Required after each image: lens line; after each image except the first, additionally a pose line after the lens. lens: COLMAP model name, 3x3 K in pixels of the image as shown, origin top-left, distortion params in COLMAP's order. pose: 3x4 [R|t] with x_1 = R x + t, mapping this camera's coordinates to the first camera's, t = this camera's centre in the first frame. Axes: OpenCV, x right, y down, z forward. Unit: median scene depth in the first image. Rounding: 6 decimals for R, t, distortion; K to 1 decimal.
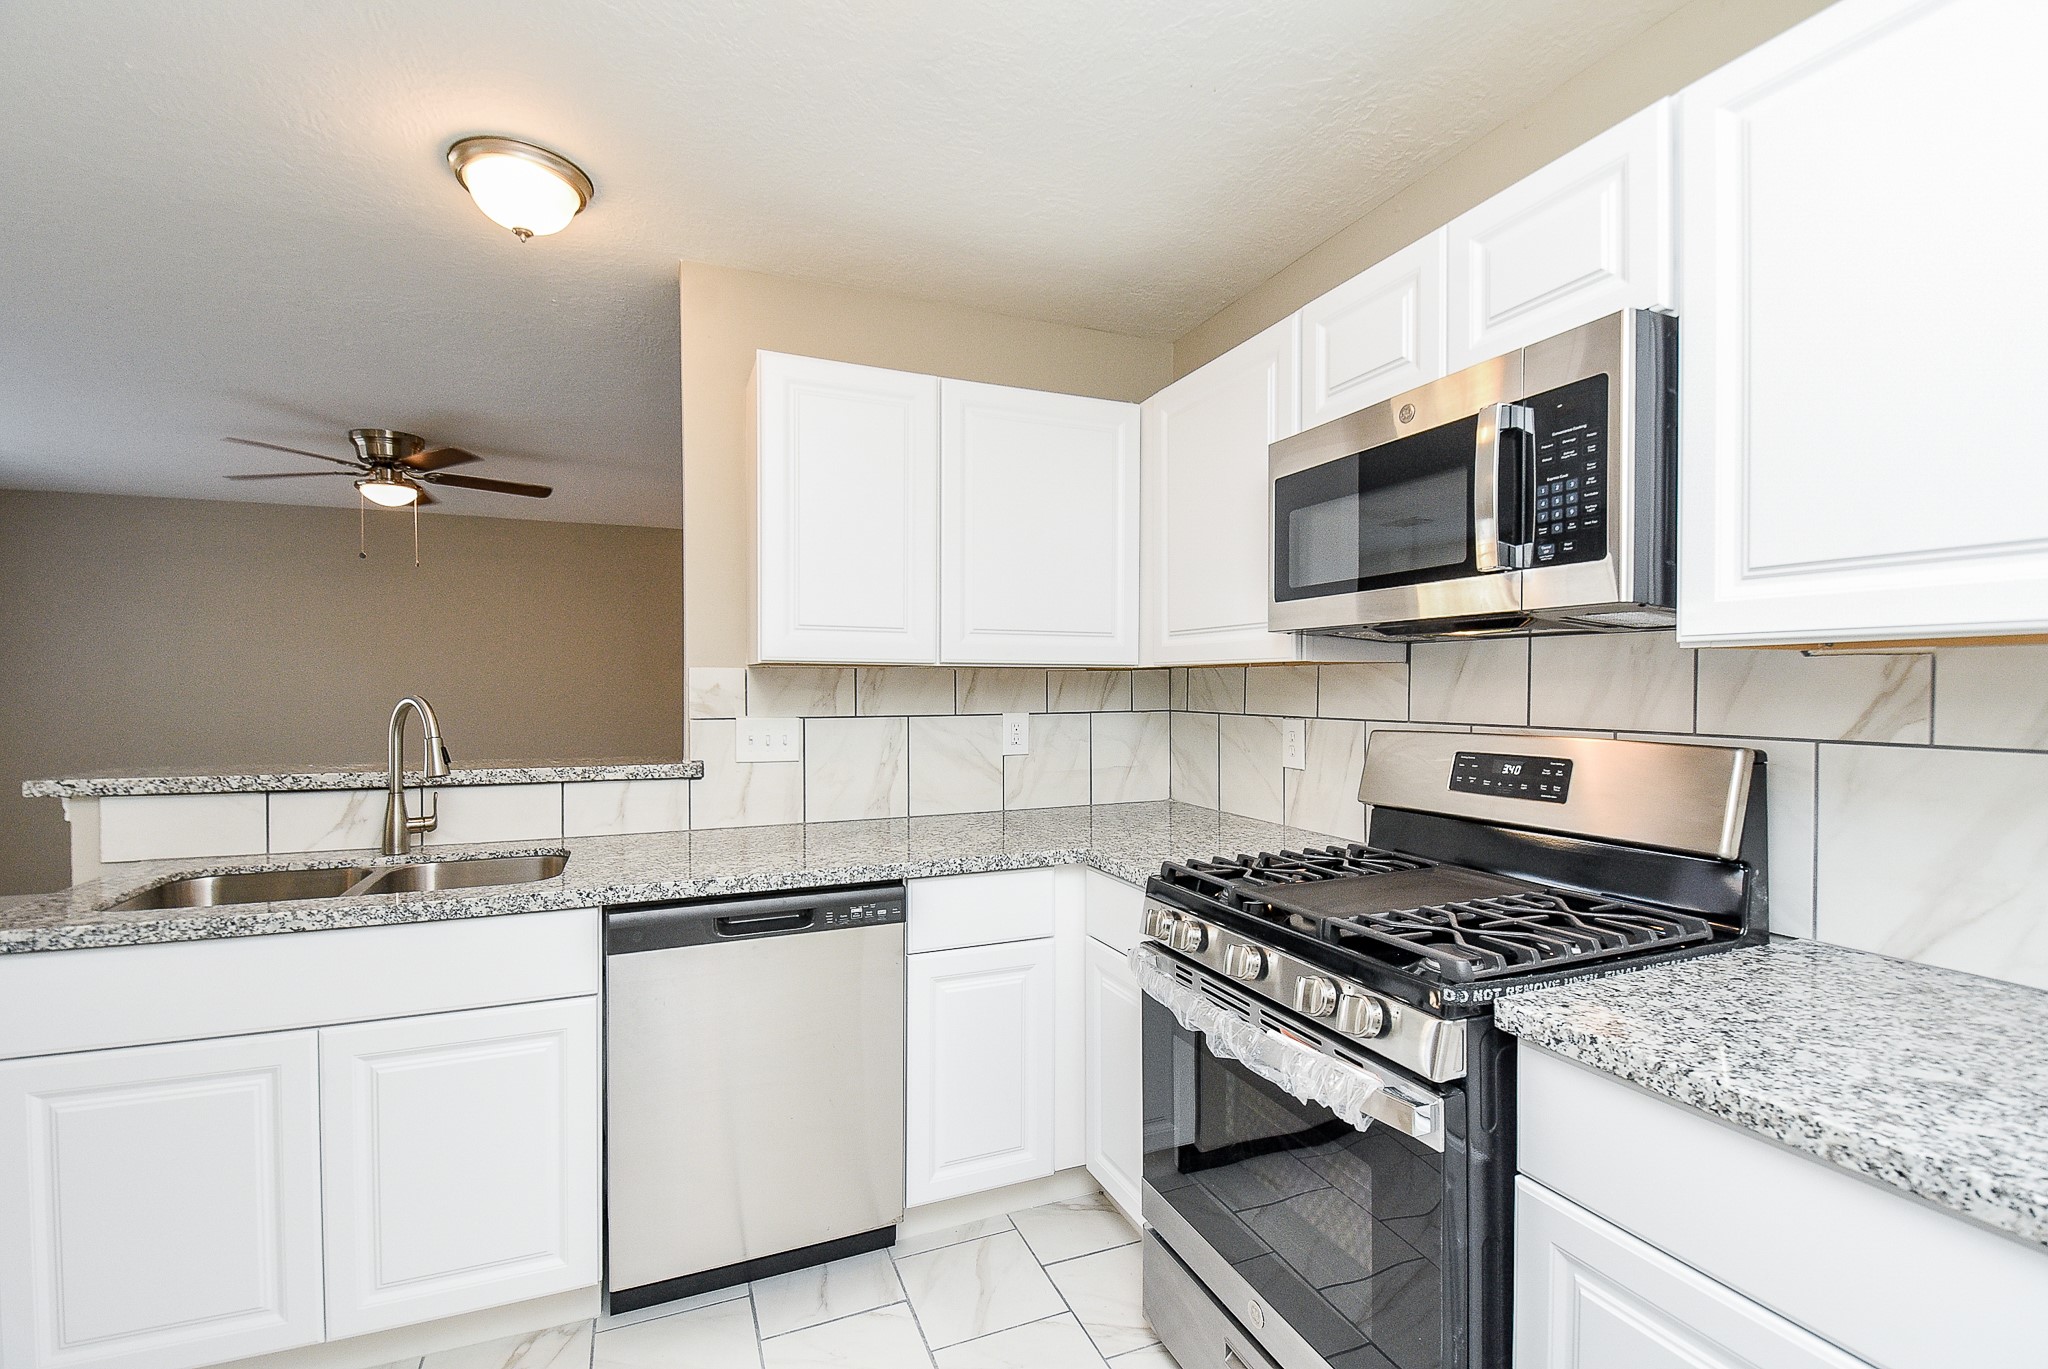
lens RADIAL K [[909.5, 0, 1025.0], [0, 909.5, 701.5], [0, 0, 1]] dist [0.026890, -0.023012]
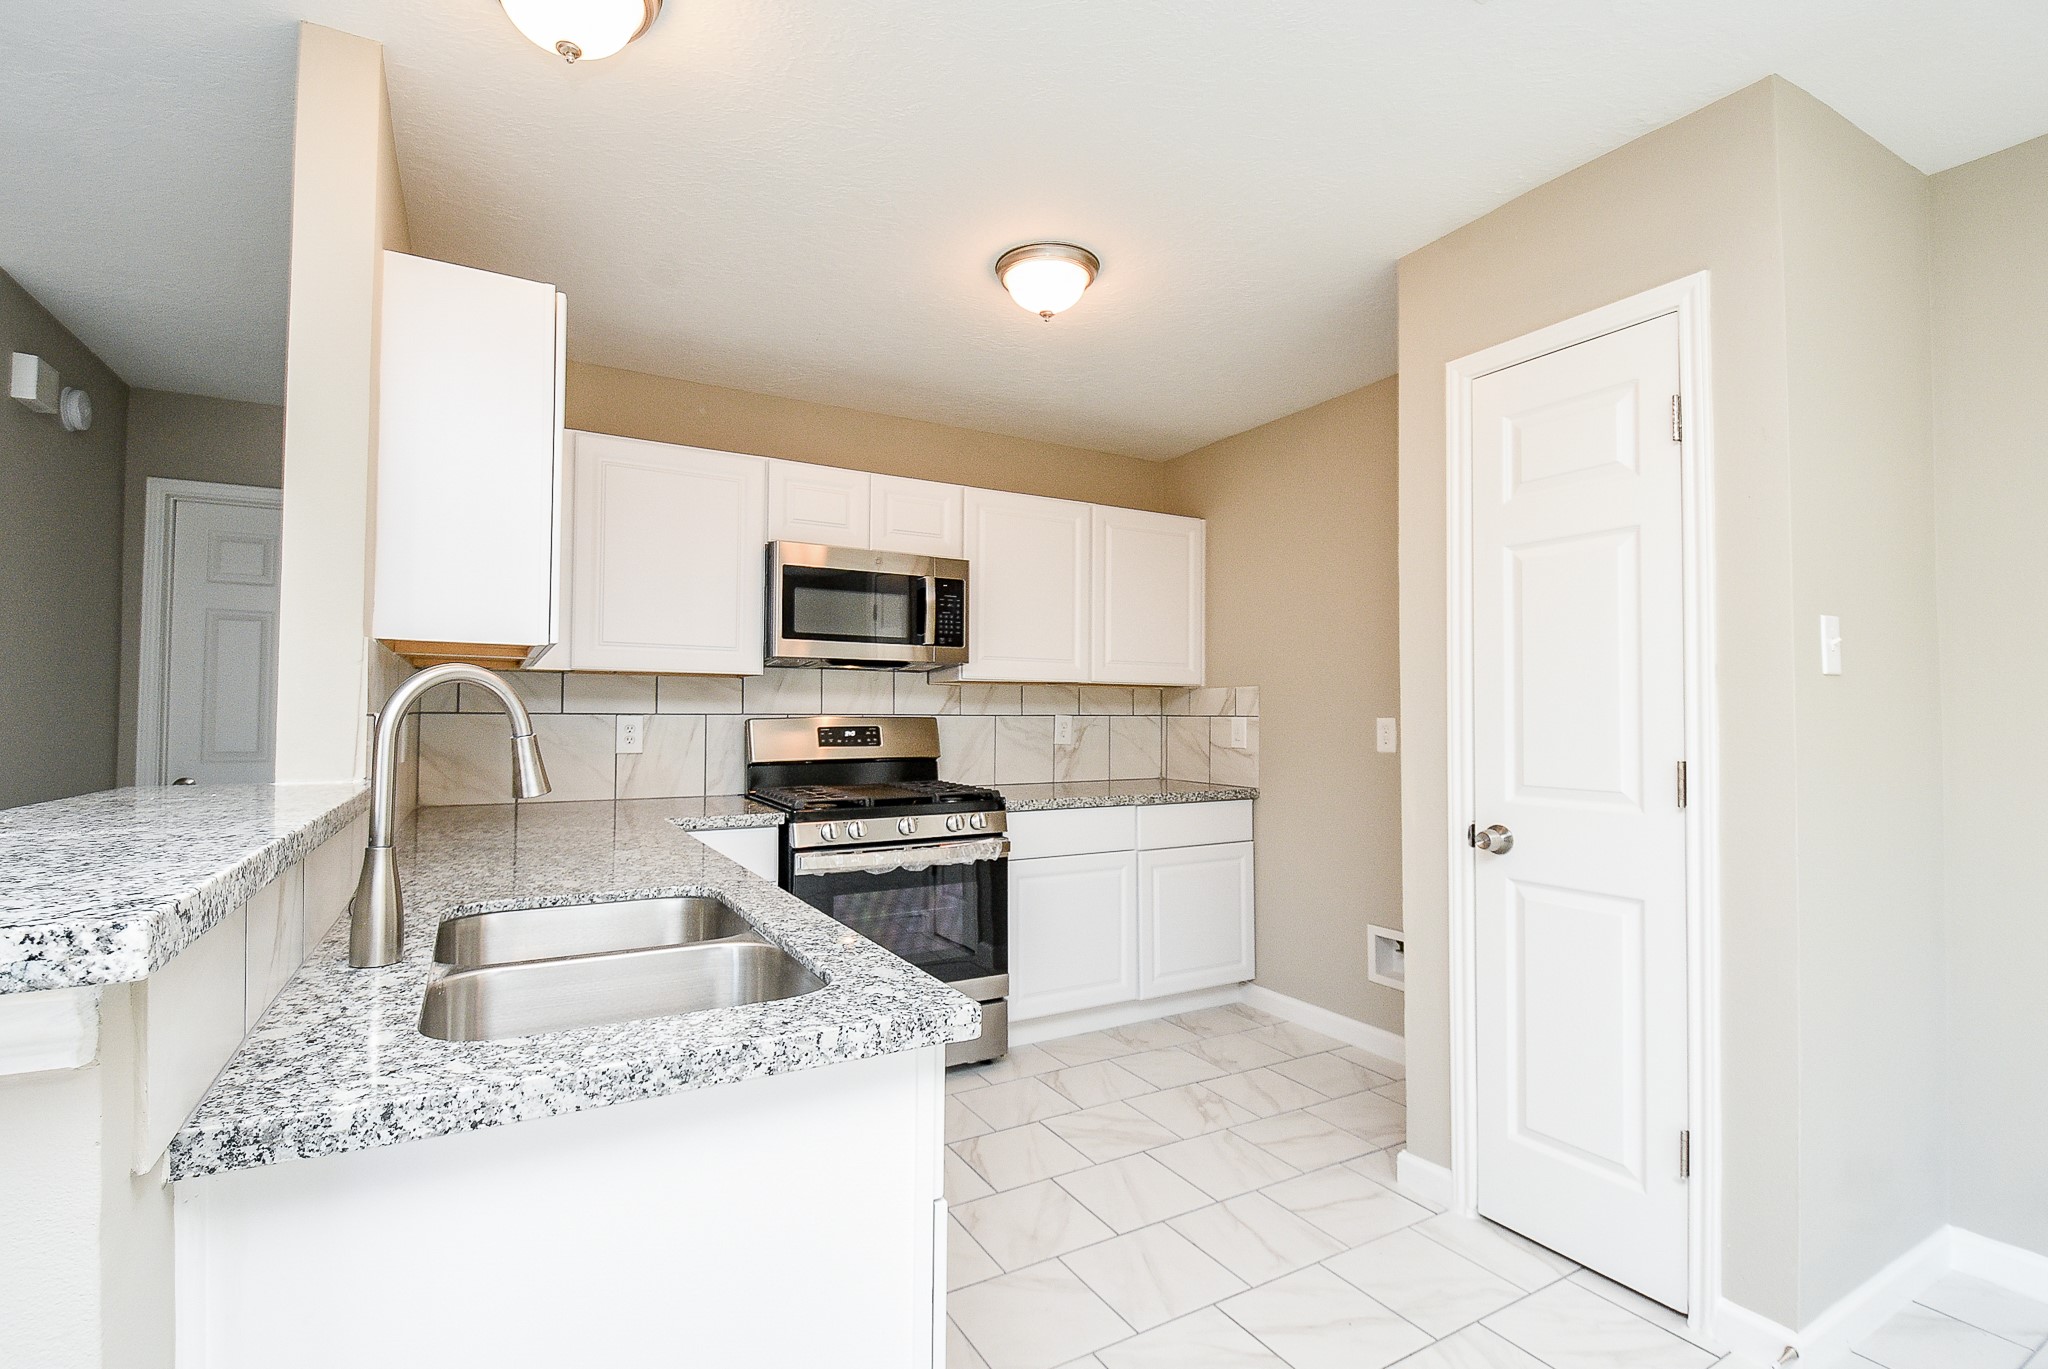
lens RADIAL K [[931.6, 0, 1000.5], [0, 931.6, 692.6], [0, 0, 1]] dist [0.000078, -0.009650]
pose [[-0.110607, 0.025615, 0.993534, -1.290027], [0.015218, 0.999594, -0.024077, 0.030440], [-0.993748, 0.012456, -0.110952, 0.716214]]
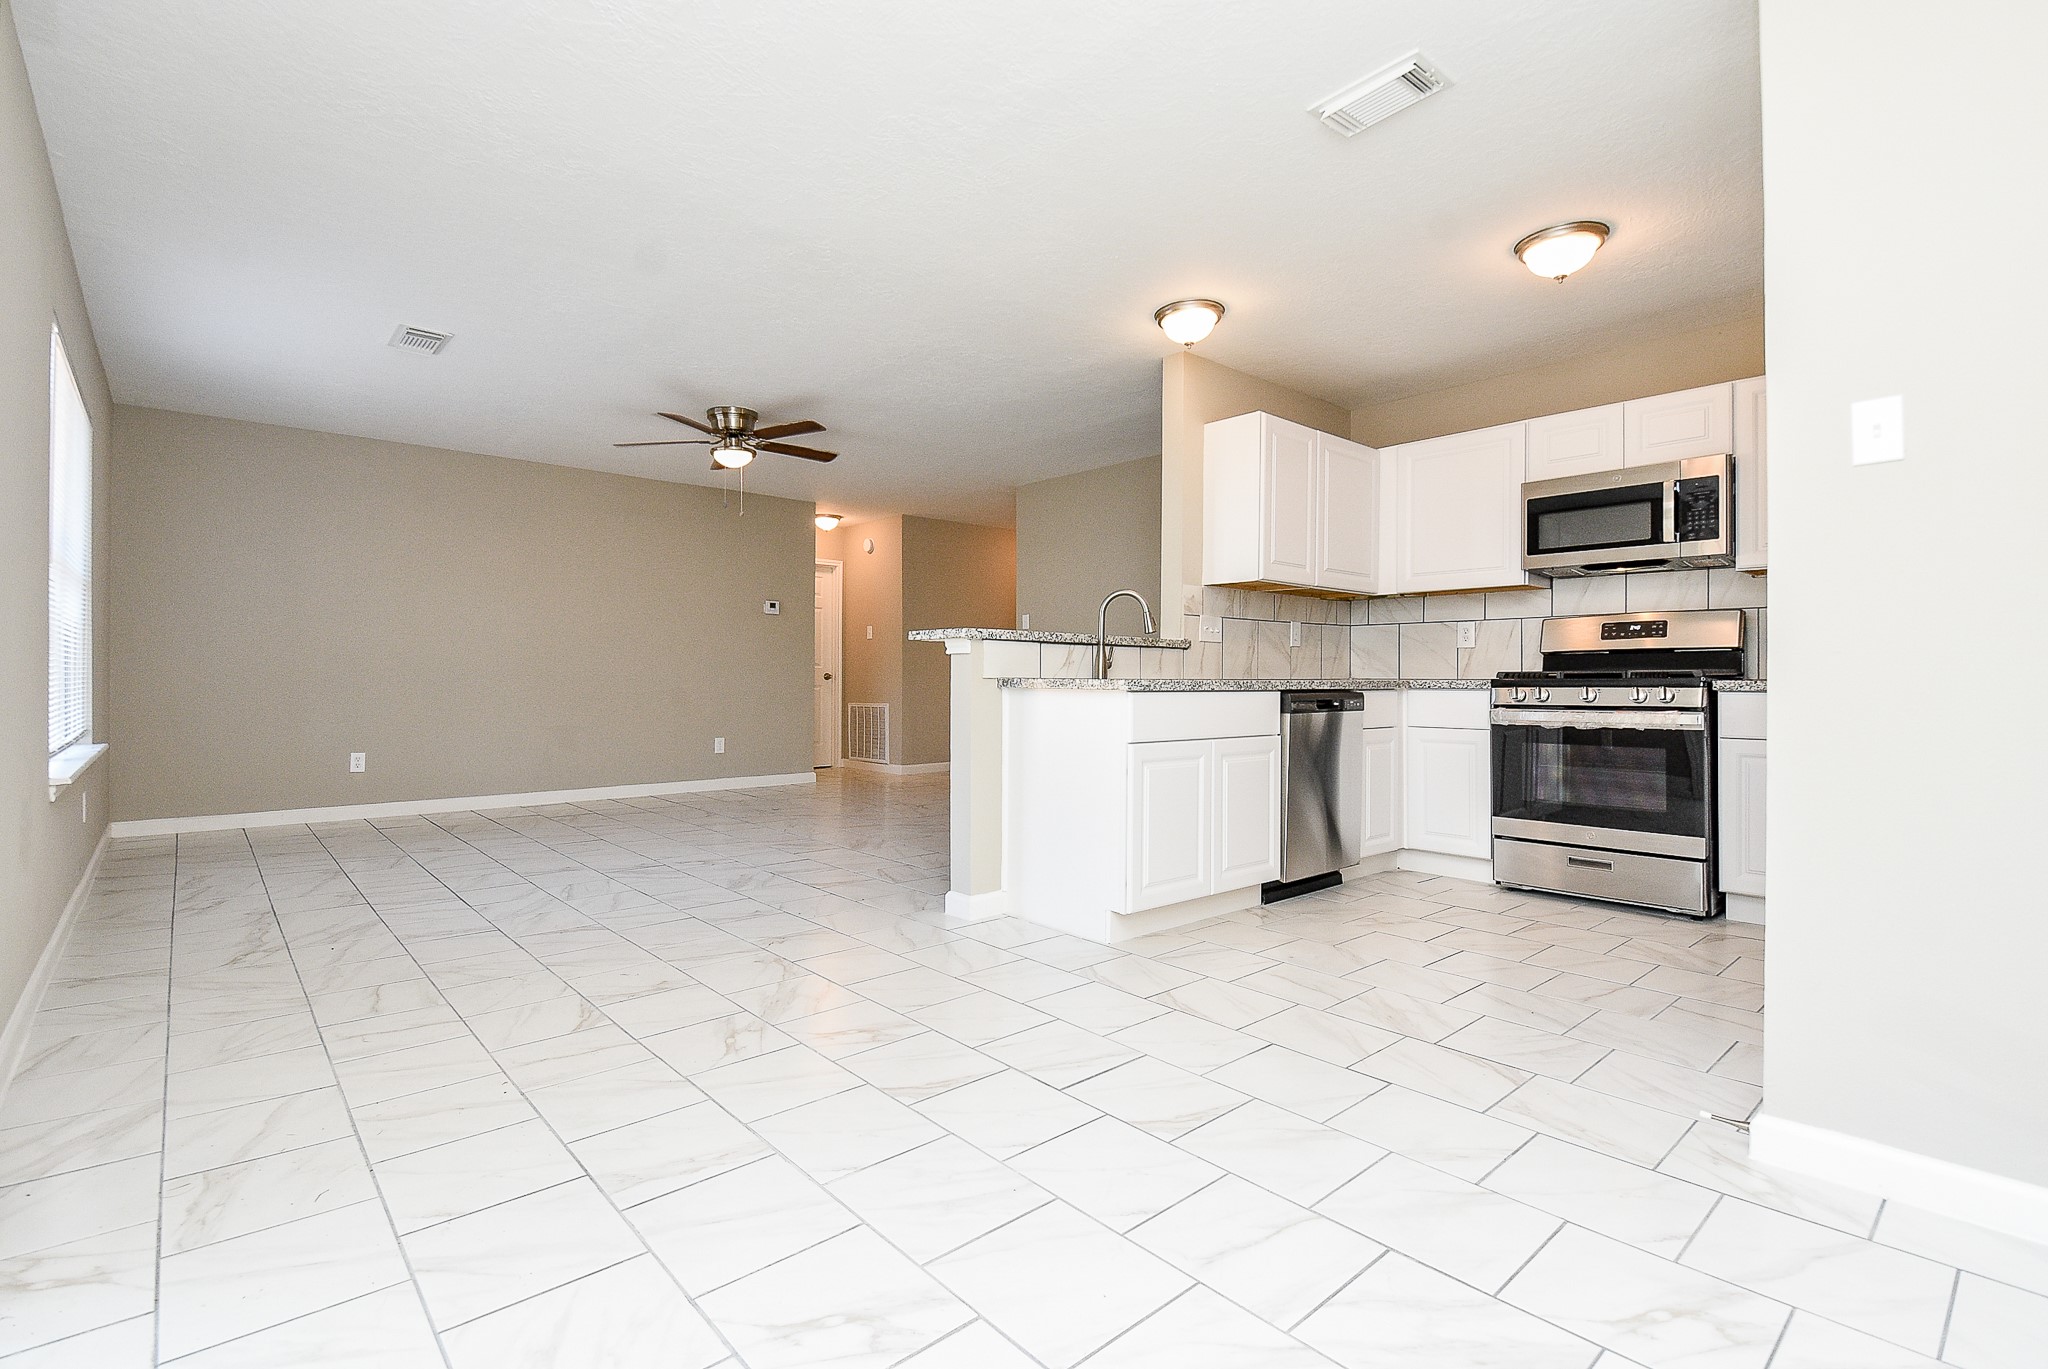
lens RADIAL K [[933.8, 0, 986.6], [0, 933.8, 676.7], [0, 0, 1]] dist [0.026177, -0.023558]
pose [[0.951697, 0.004670, 0.307004, -1.484107], [0.001704, 0.999789, -0.020491, 0.201749], [-0.307035, 0.020024, 0.951487, -0.664259]]
